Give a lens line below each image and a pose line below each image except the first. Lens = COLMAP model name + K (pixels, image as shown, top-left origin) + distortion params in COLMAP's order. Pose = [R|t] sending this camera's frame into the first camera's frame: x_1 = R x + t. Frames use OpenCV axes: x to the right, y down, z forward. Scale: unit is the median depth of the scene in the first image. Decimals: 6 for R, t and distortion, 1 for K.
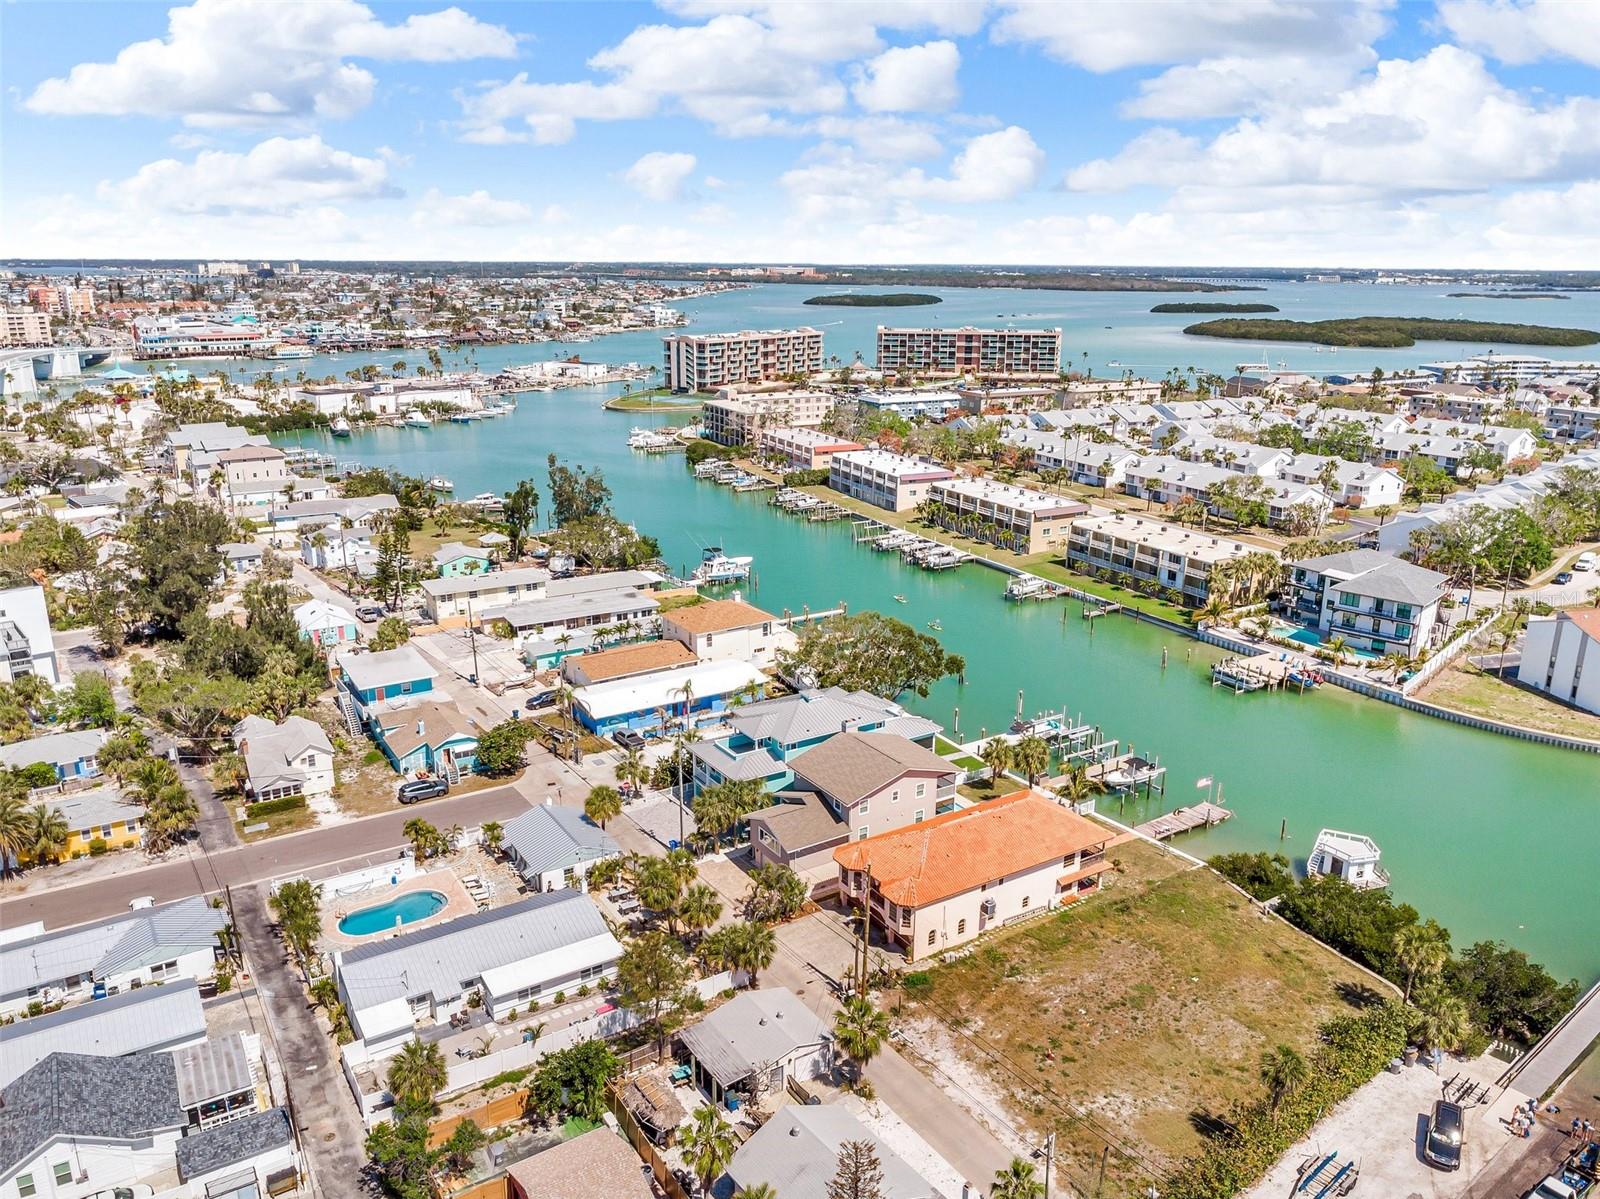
lens RADIAL K [[1176.1, 0, 800.0], [0, 1176.1, 599.5], [0, 0, 1]] dist [0.000209, -0.002036]
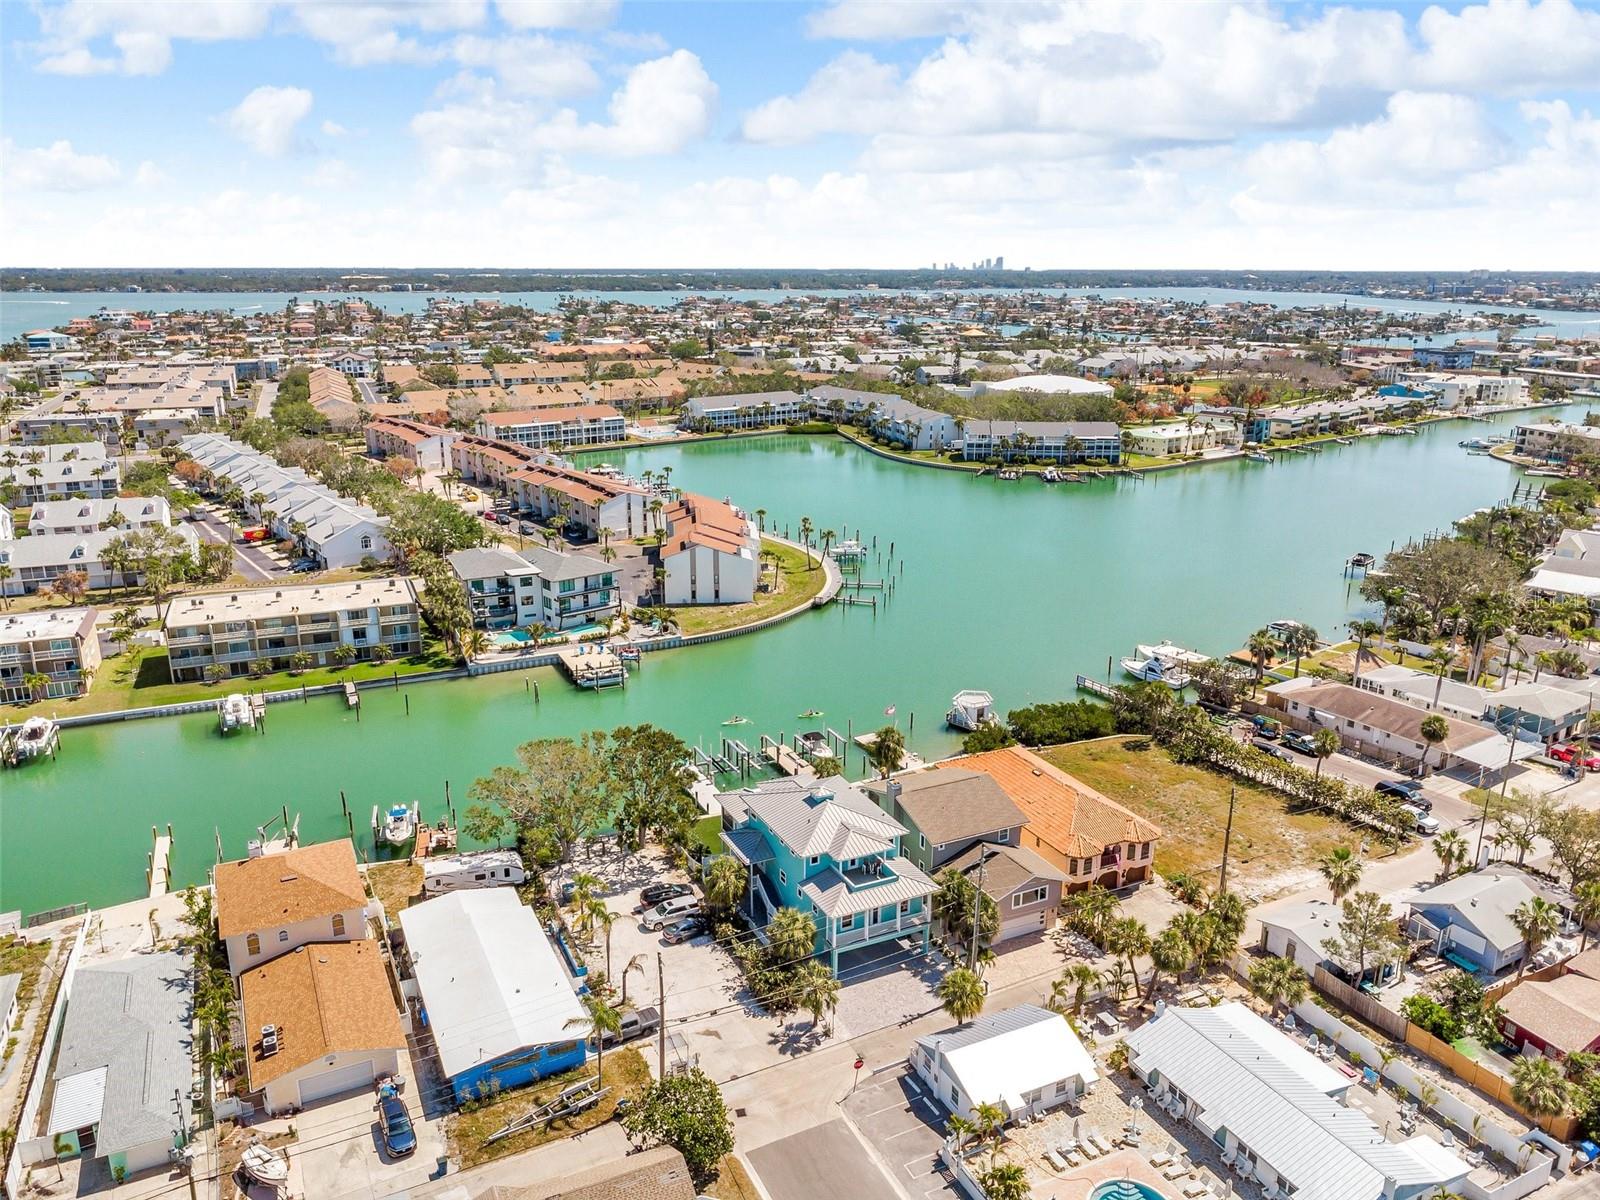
lens RADIAL K [[1176.5, 0, 805.8], [0, 1176.5, 606.2], [0, 0, 1]] dist [0.004434, 0.006192]
pose [[0.115804, -0.282223, 0.952334, -0.487199], [0.274305, 0.930585, 0.242422, -0.163109], [-0.954645, 0.233156, 0.185180, 0.509345]]
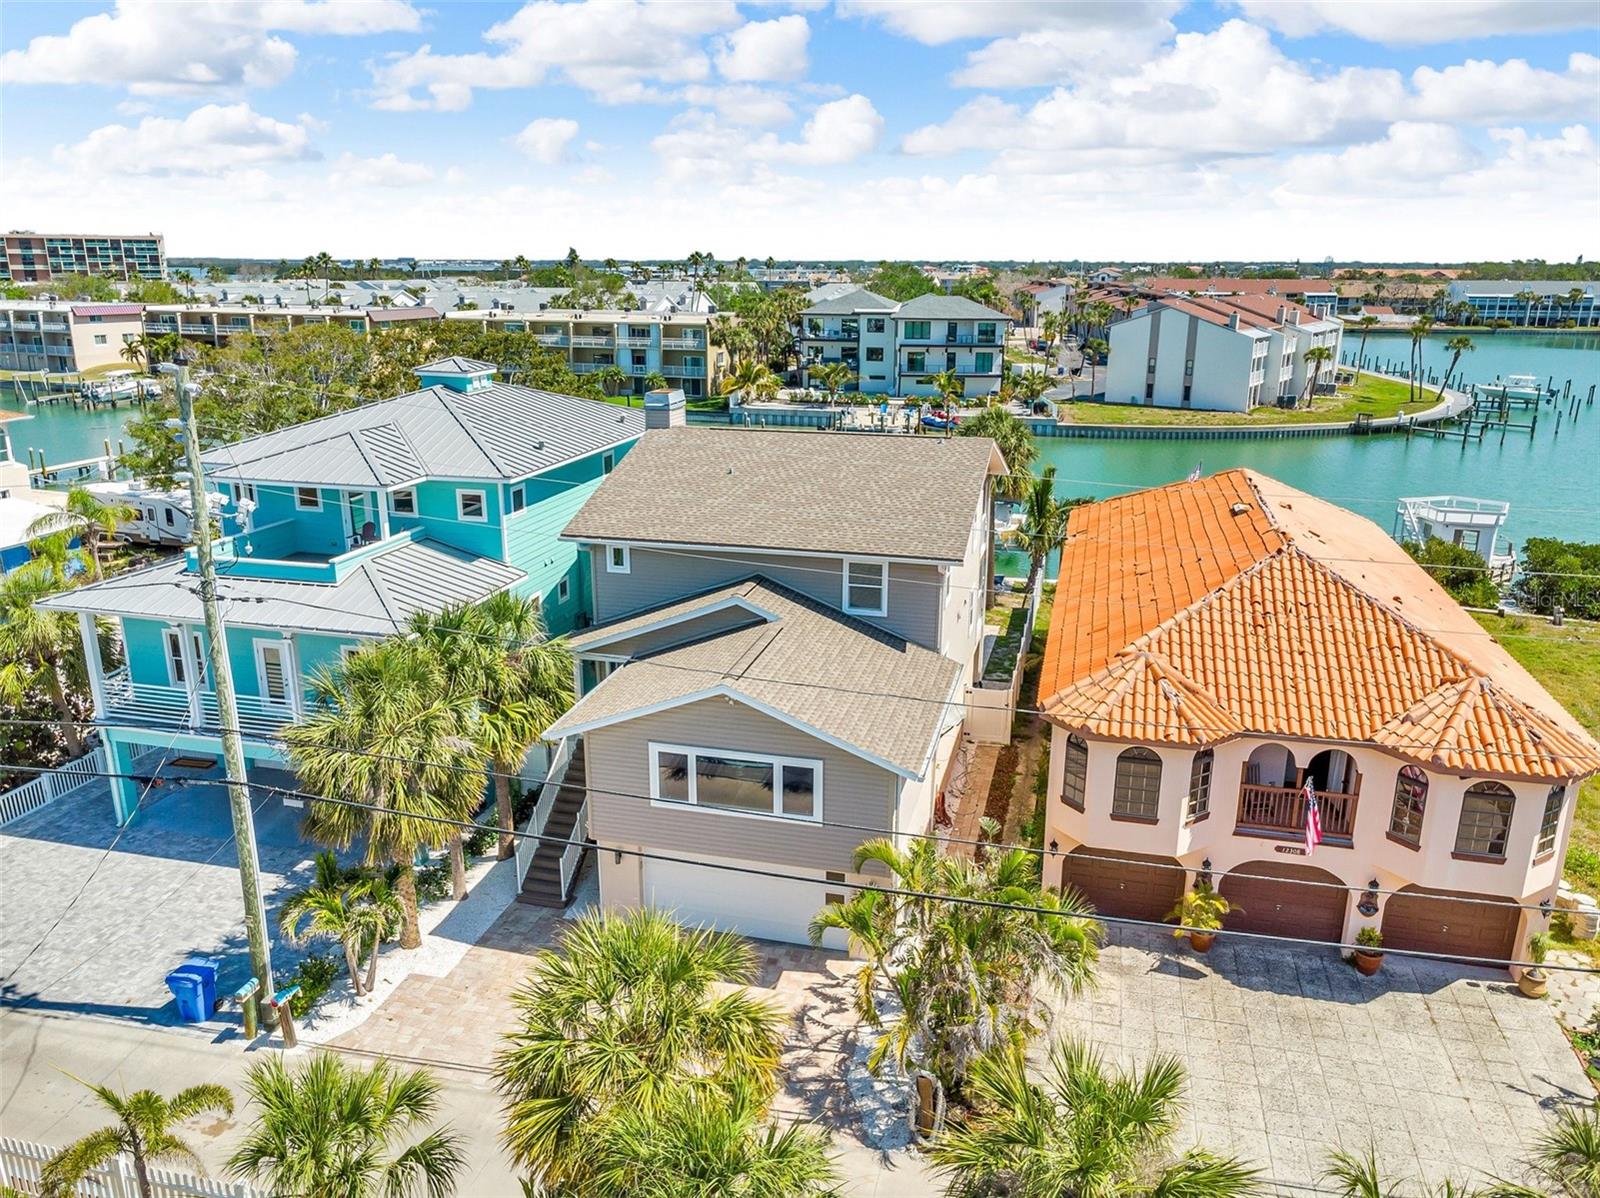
lens RADIAL K [[1182.6, 0, 803.2], [0, 1182.6, 605.0], [0, 0, 1]] dist [0.007544, -0.000583]
pose [[0.728273, -0.194377, 0.657142, -0.089375], [0.189923, 0.978617, 0.078986, 0.083505], [-0.658444, 0.067283, 0.749617, 0.438466]]
